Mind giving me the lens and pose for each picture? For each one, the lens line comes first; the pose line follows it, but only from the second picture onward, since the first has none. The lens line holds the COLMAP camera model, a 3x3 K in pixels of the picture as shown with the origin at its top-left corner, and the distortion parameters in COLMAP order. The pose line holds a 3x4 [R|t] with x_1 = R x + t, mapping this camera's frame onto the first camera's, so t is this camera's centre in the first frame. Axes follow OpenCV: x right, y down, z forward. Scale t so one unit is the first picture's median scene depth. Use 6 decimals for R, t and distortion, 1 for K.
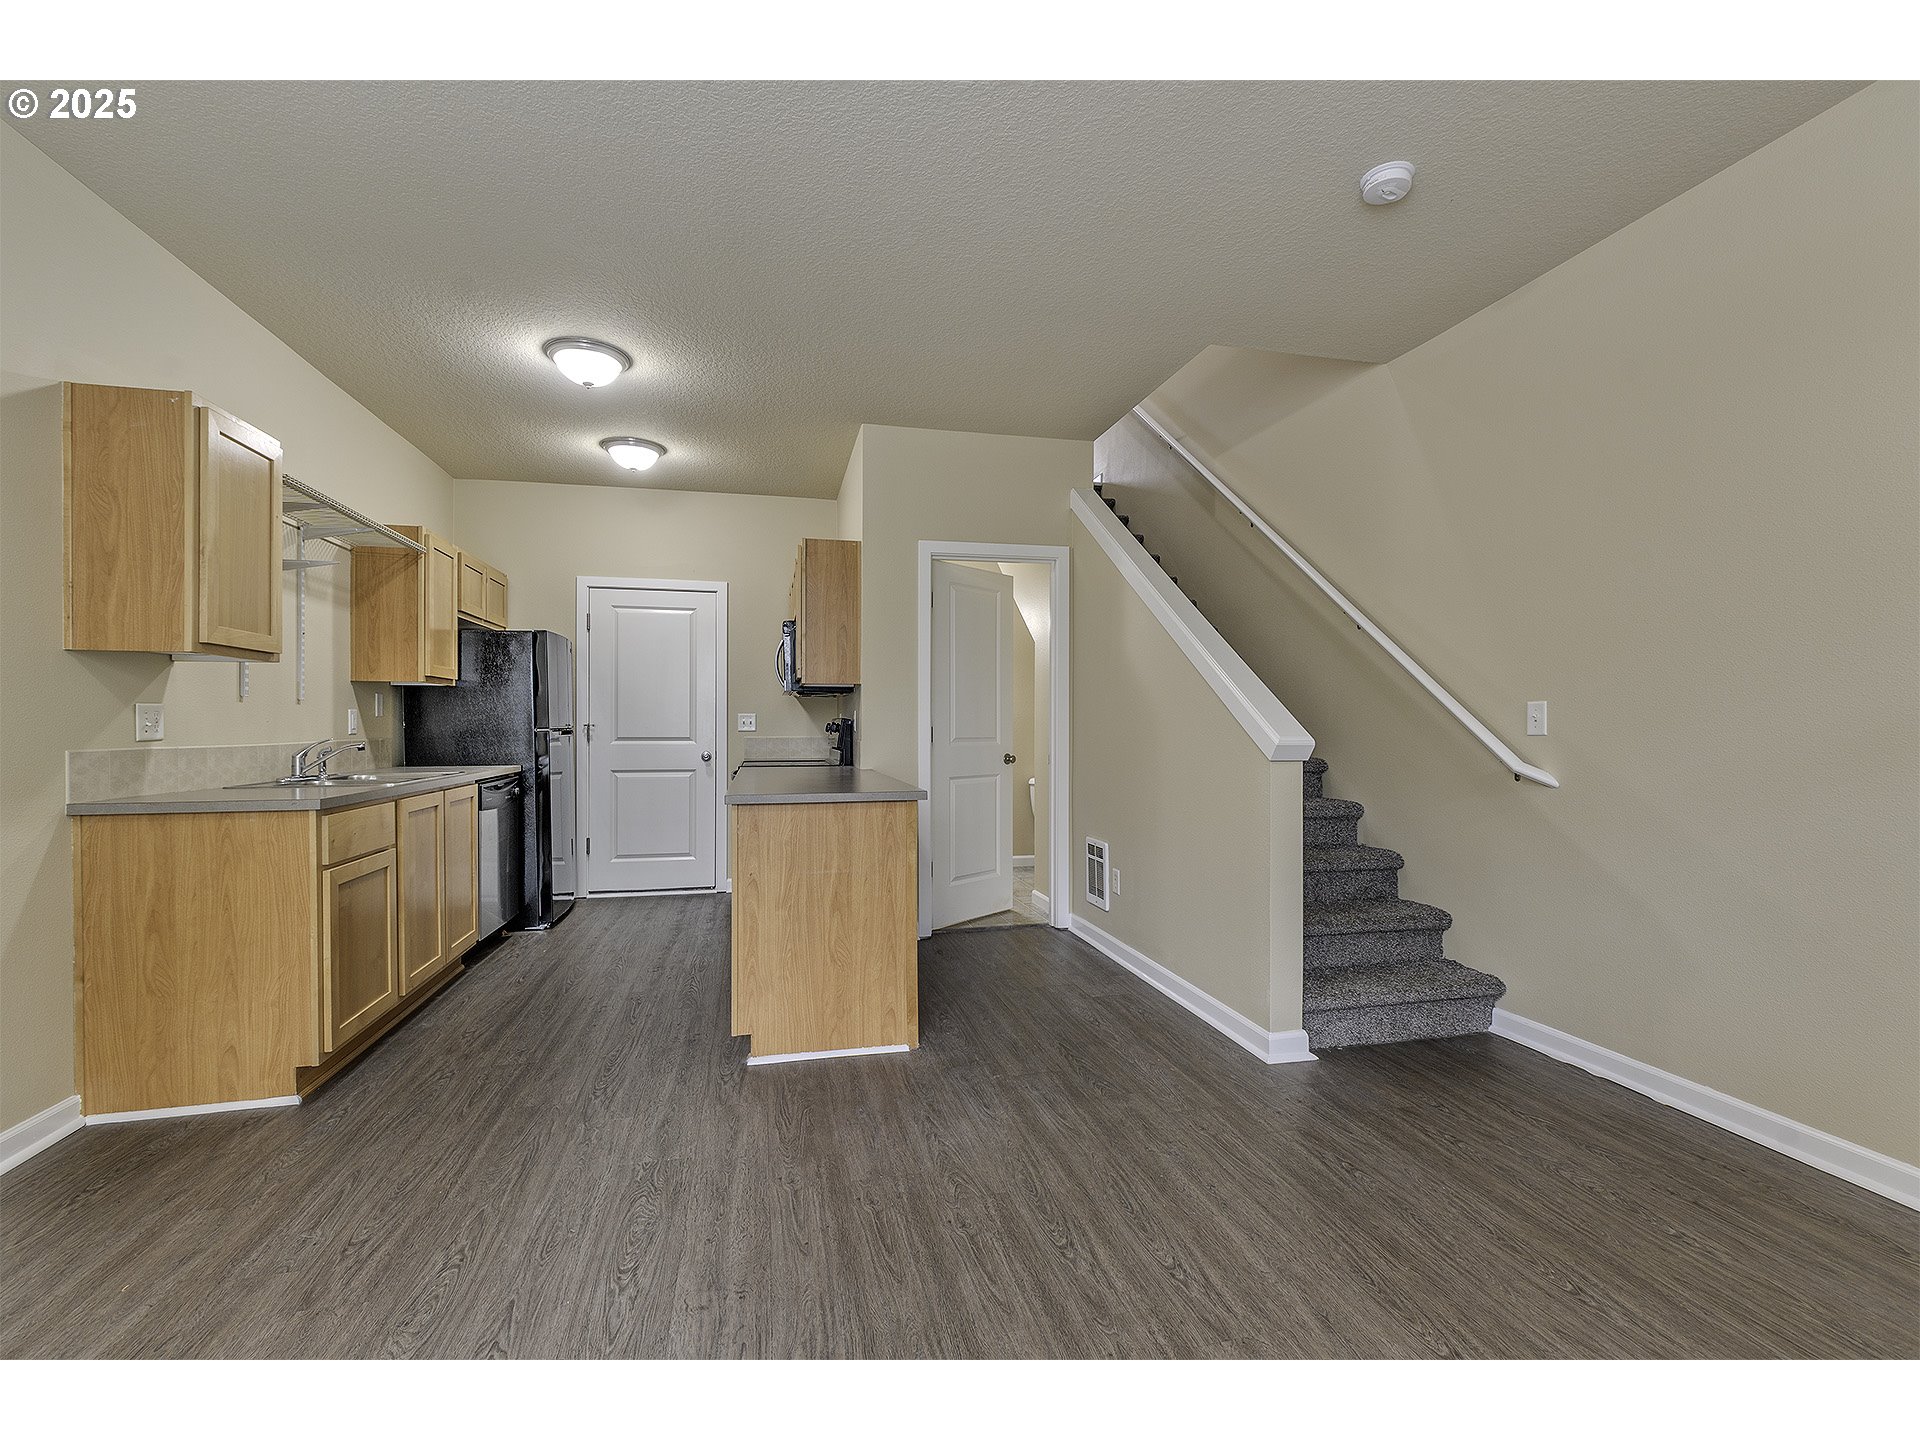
lens RADIAL K [[837.6, 0, 953.7], [0, 837.6, 722.2], [0, 0, 1]] dist [0.000014, -0.000581]
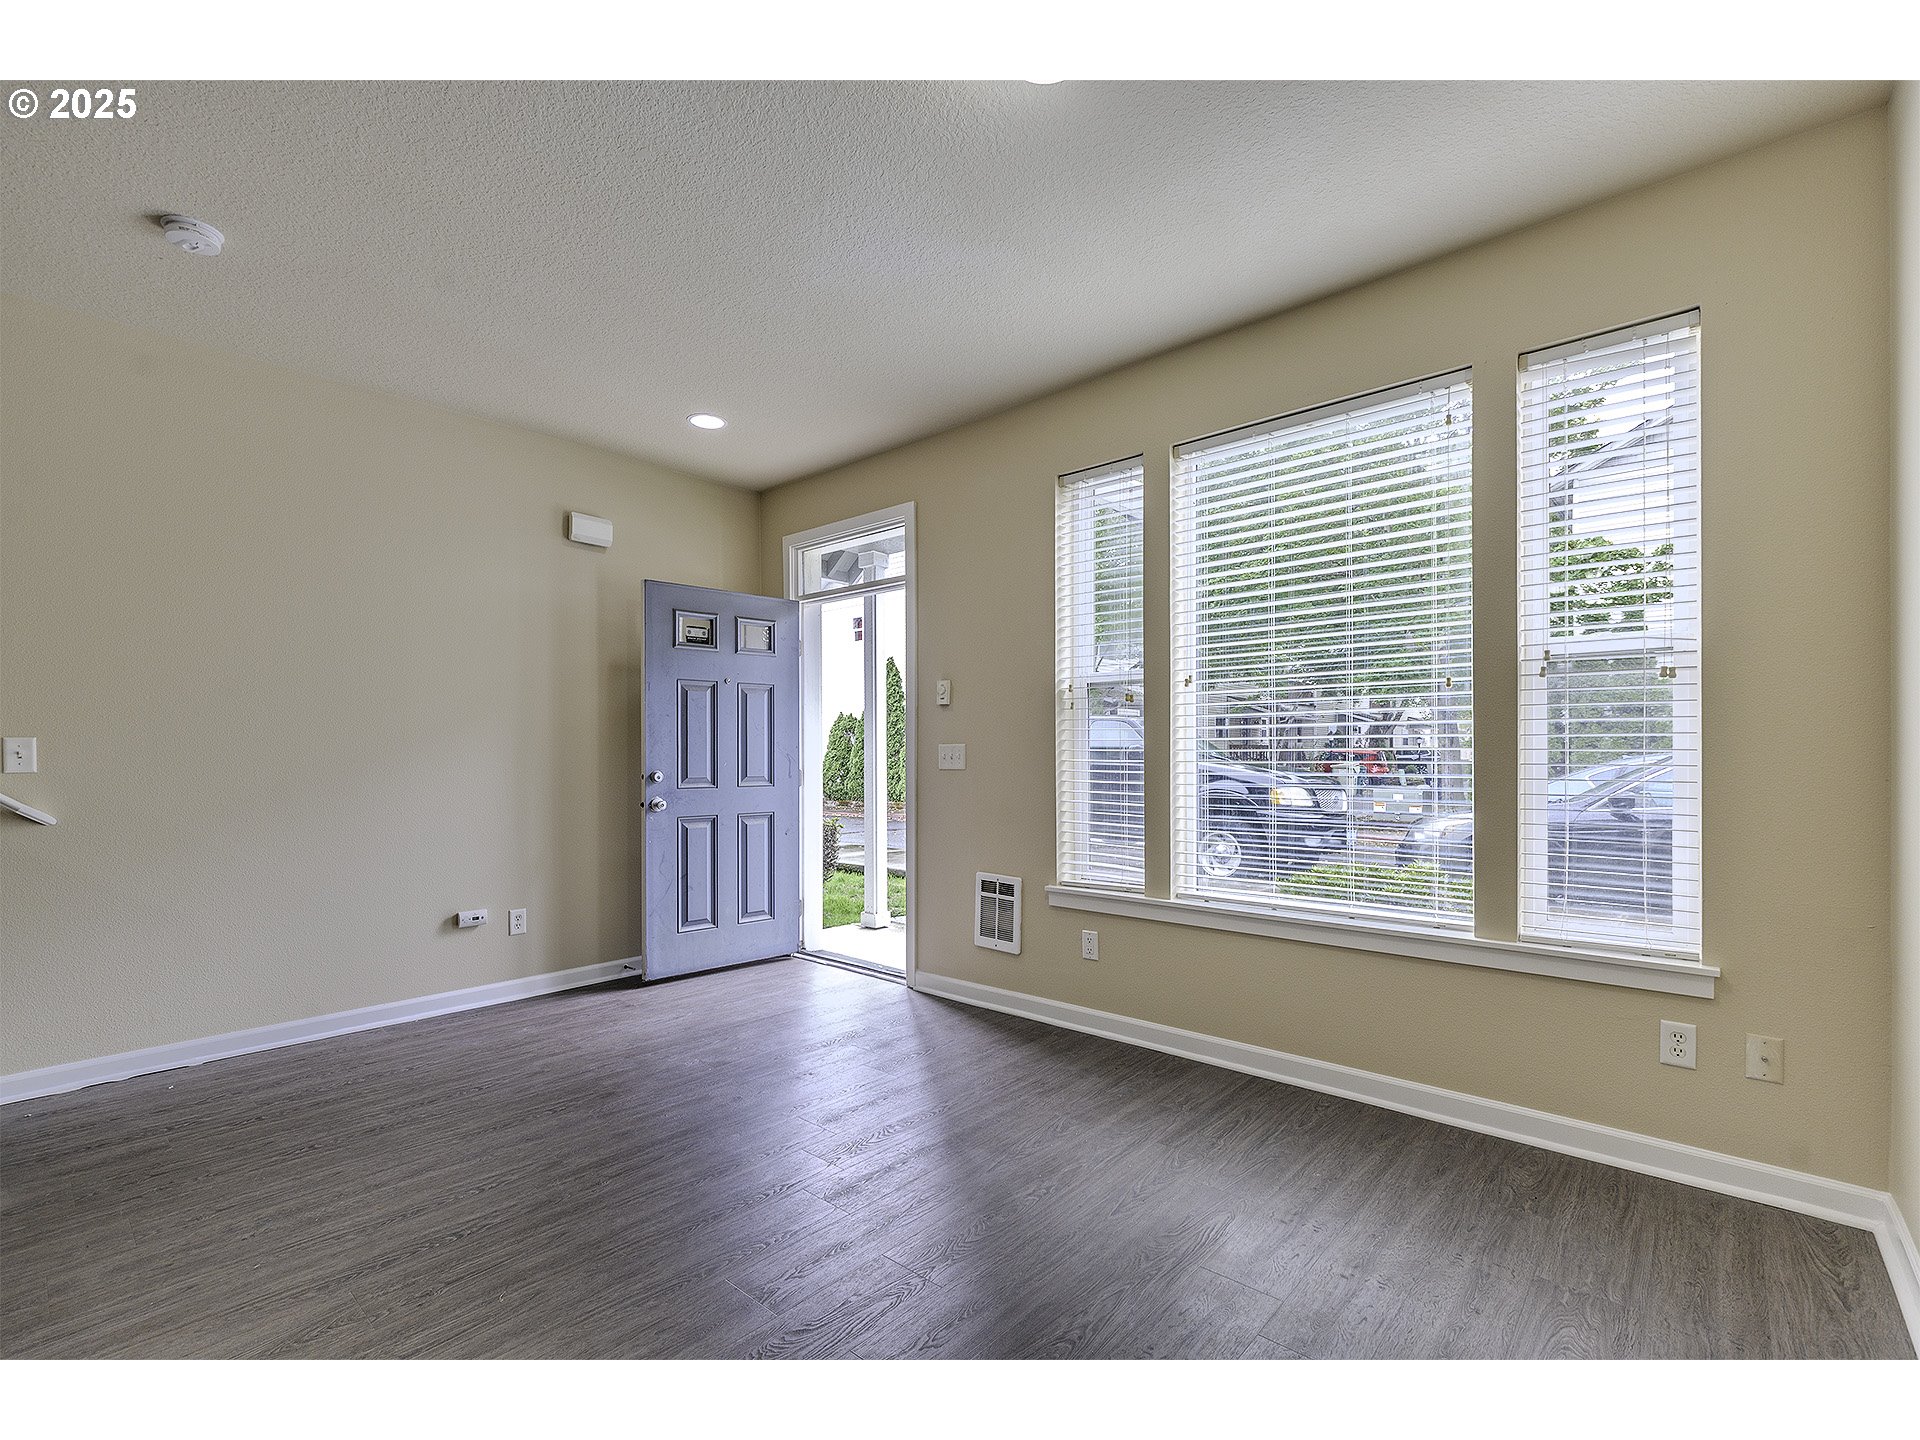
lens RADIAL K [[860.9, 0, 957.7], [0, 860.9, 756.4], [0, 0, 1]] dist [-0.000060, 0.000083]
pose [[-0.575128, 0.002348, 0.818060, -0.733337], [0.002888, 0.999995, -0.000840, 0.000419], [-0.818058, 0.001879, -0.575132, 0.697147]]
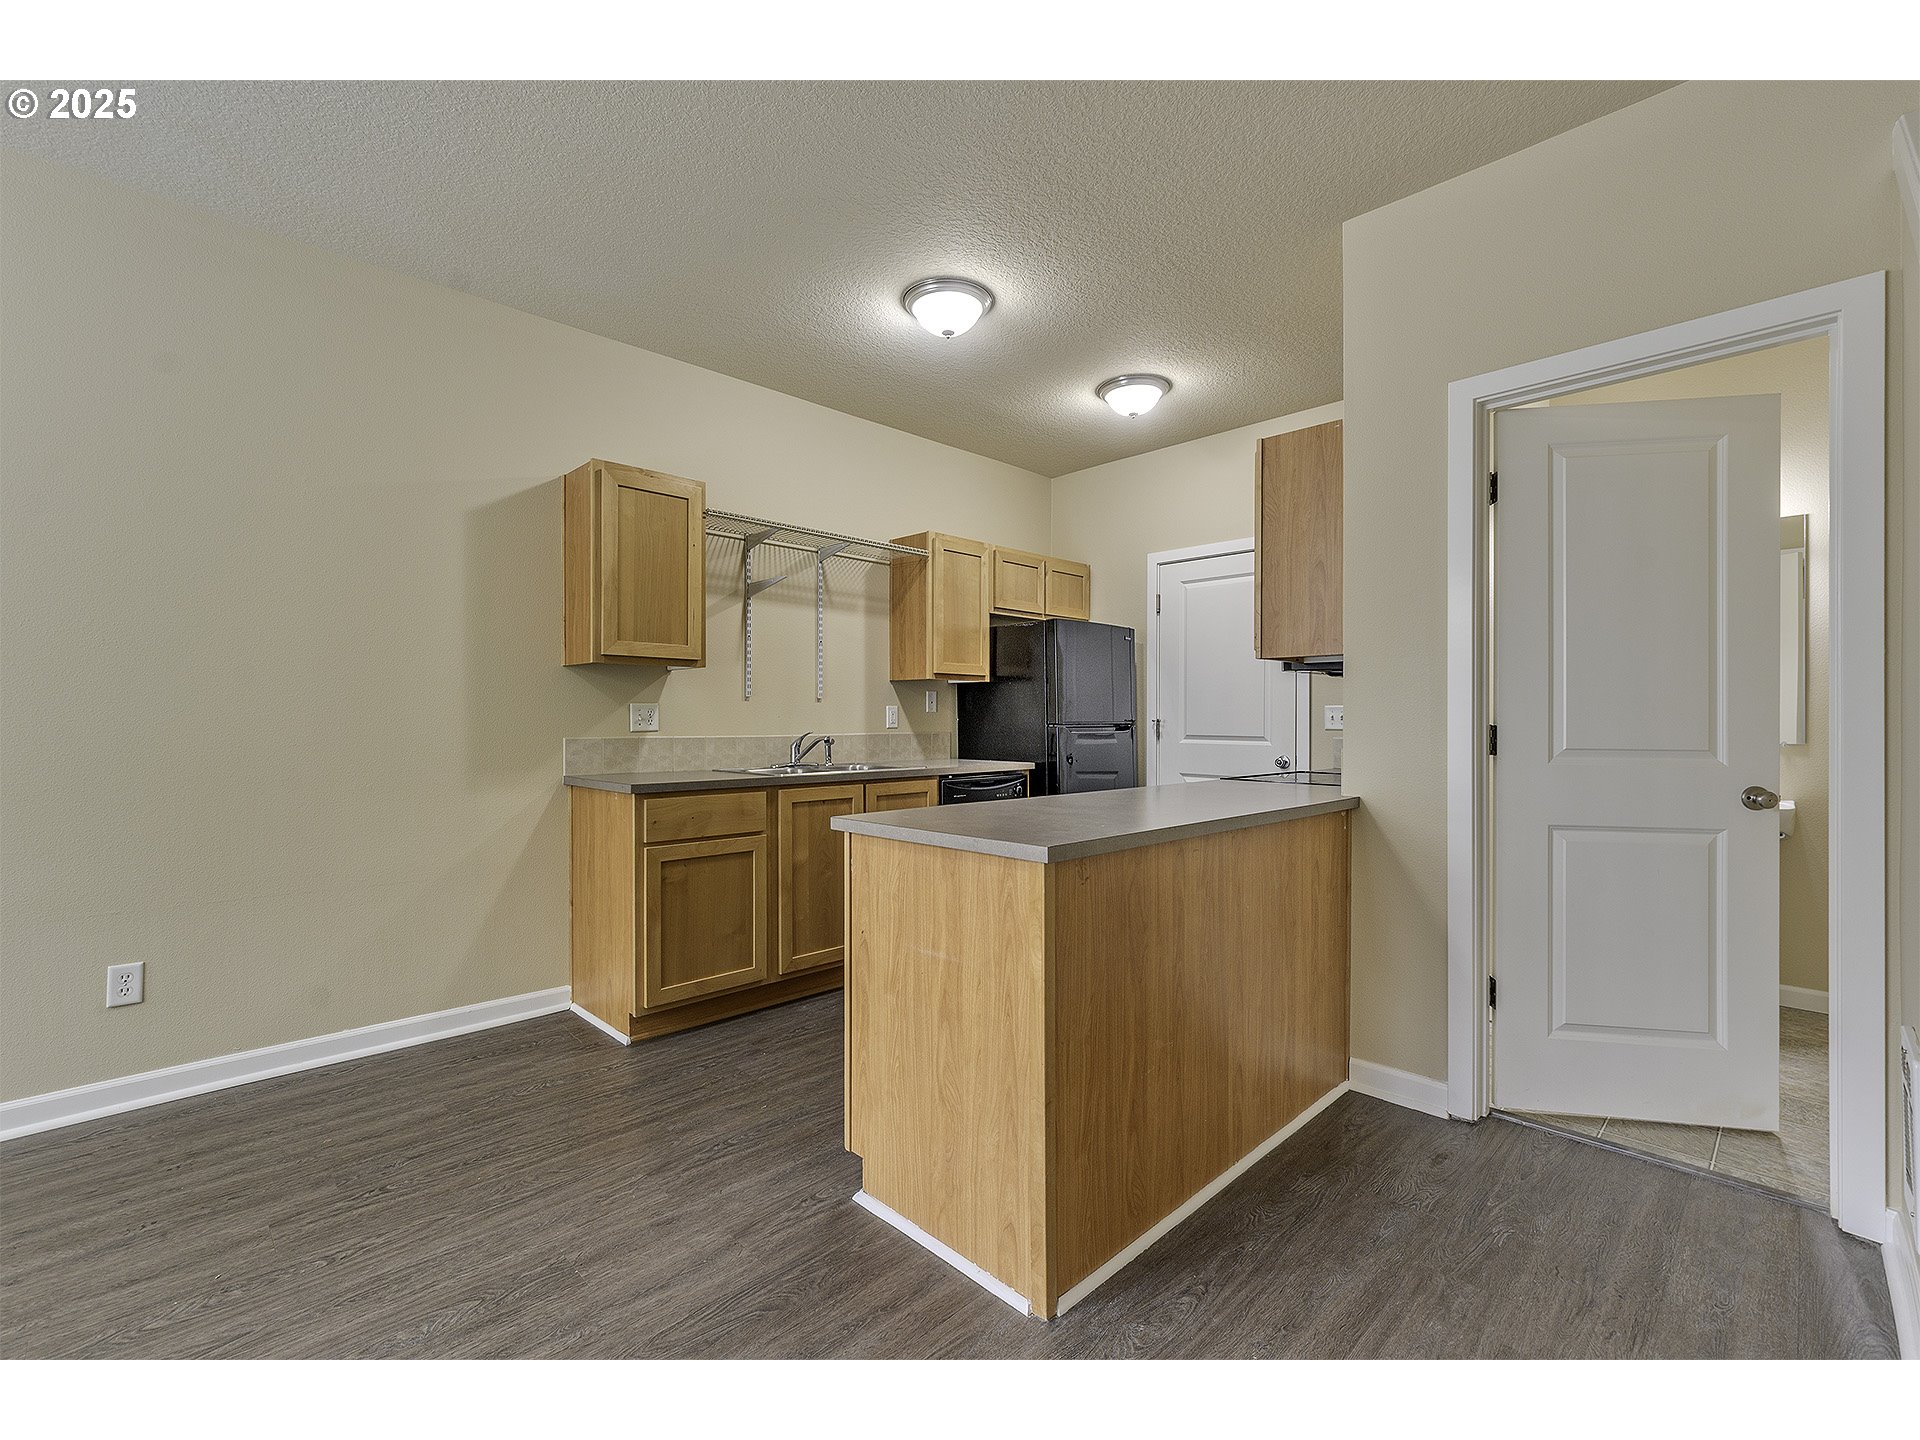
lens RADIAL K [[838.4, 0, 950.7], [0, 838.4, 714.6], [0, 0, 1]] dist [-0.002852, -0.000101]
pose [[0.518565, -0.003959, -0.855029, 0.389386], [0.000637, 0.999991, -0.004244, 0.000980], [0.855038, 0.001656, 0.518562, 0.670997]]
